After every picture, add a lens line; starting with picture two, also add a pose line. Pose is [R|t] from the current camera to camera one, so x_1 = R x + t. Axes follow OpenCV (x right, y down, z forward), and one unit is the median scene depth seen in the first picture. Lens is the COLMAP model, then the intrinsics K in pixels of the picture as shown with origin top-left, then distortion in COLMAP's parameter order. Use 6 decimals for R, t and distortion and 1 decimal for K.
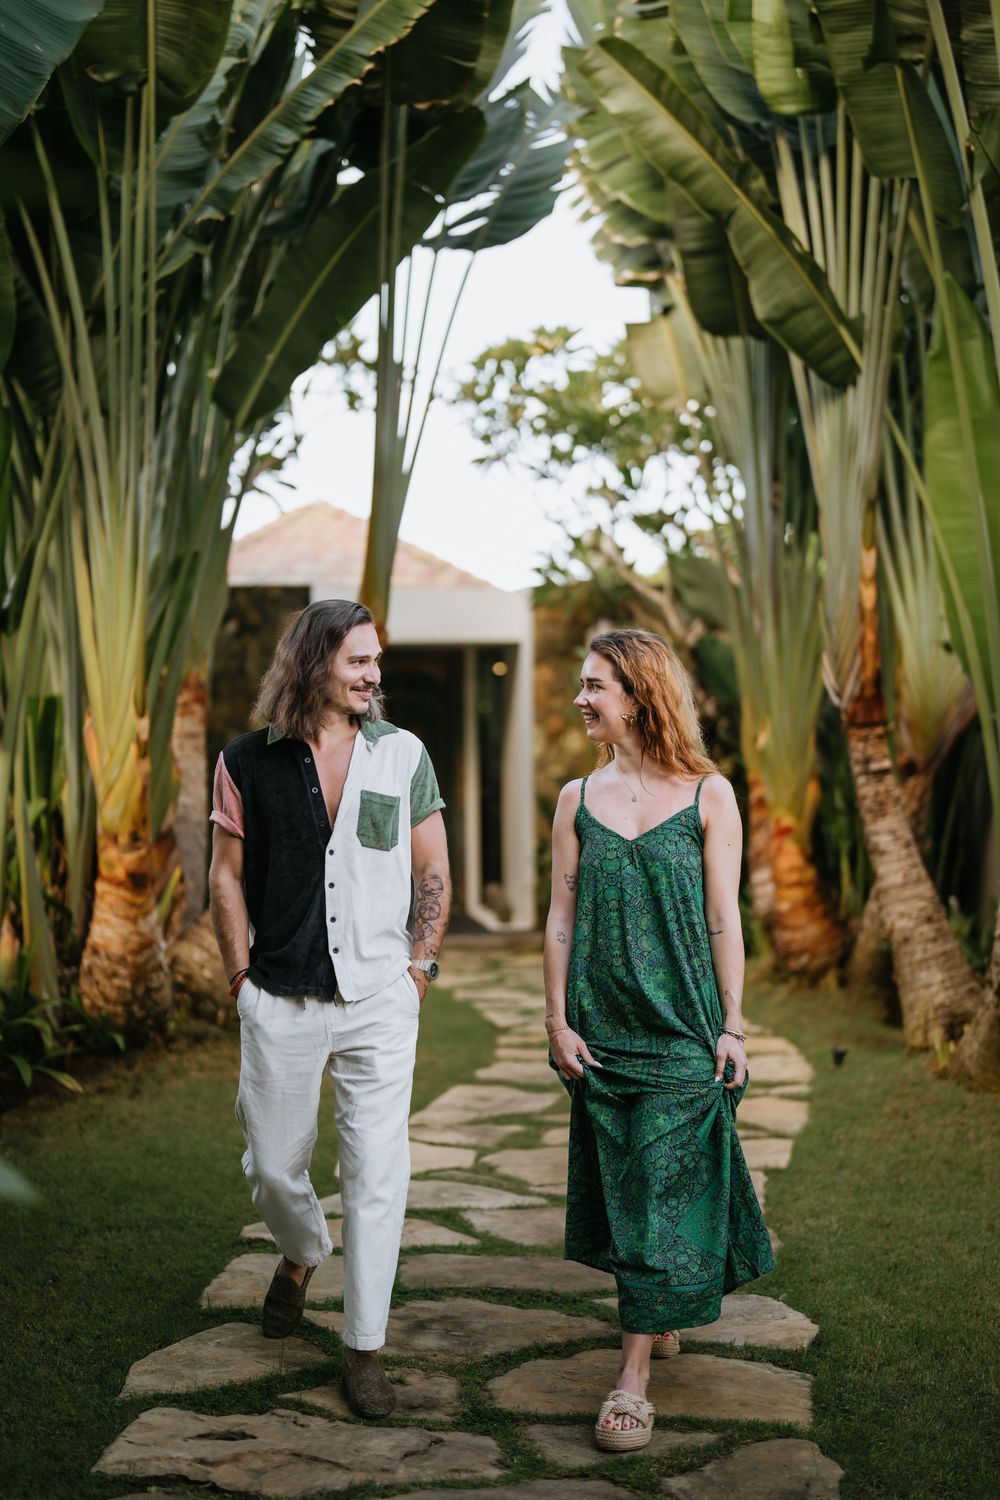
lens RADIAL K [[2011.1, 0, 500.0], [0, 2011.1, 750.0], [0, 0, 1]] dist [-0.134667, 0.853996]
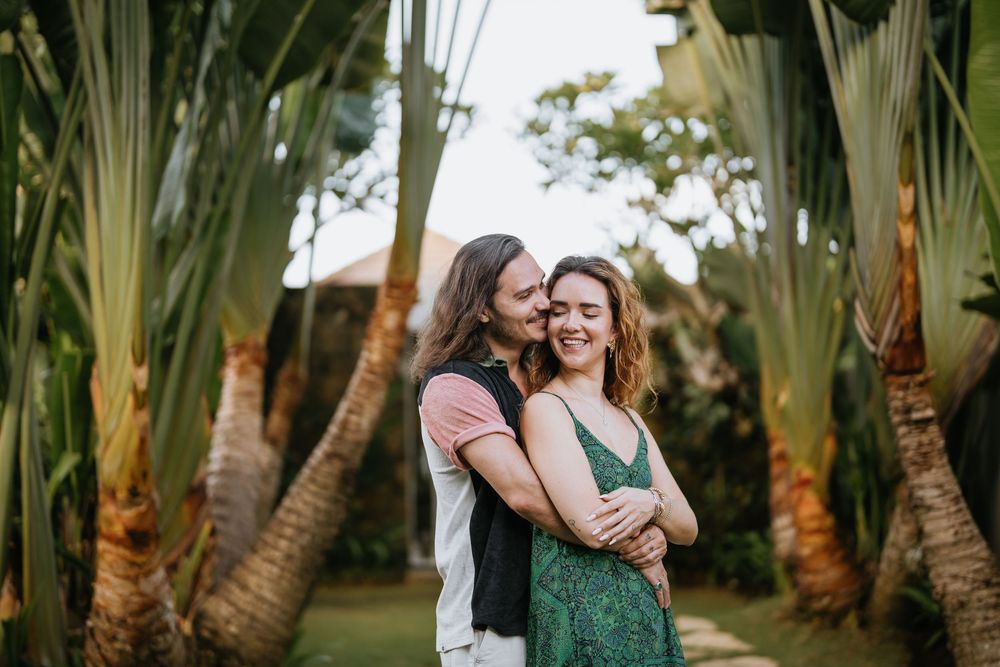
lens RADIAL K [[1340.7, 0, 500.0], [0, 1340.7, 333.5], [0, 0, 1]] dist [-0.134667, 0.853996]
pose [[0.997981, -0.008568, -0.062931, 0.030203], [0.004279, 0.997678, -0.067967, 0.011130], [0.063367, 0.067561, 0.995701, 0.349563]]
